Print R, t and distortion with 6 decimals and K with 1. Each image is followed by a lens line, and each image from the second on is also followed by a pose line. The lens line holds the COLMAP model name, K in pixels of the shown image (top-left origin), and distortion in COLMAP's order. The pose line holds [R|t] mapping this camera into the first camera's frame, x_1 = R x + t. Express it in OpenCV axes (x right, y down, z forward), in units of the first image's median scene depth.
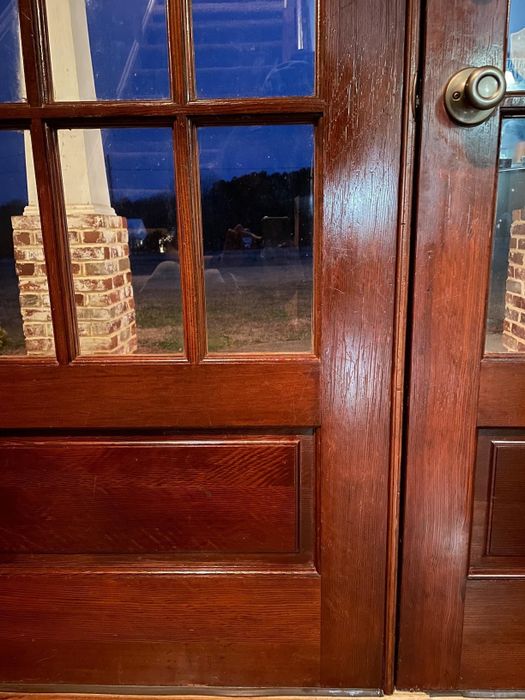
lens RADIAL K [[540.8, 0, 263.5], [0, 540.8, 349.3], [0, 0, 1]] dist [0.054181, -0.003425]
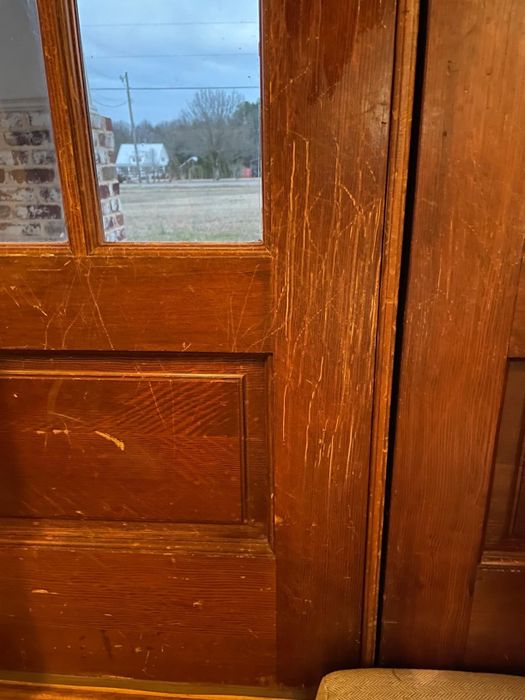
lens RADIAL K [[540.8, 0, 261.5], [0, 540.8, 350.4], [0, 0, 1]] dist [0.054181, -0.003425]
pose [[0.998602, 0.019898, -0.048973, 0.119791], [-0.013780, 0.992405, 0.122237, 0.053111], [0.051034, -0.121391, 0.991292, 0.315765]]
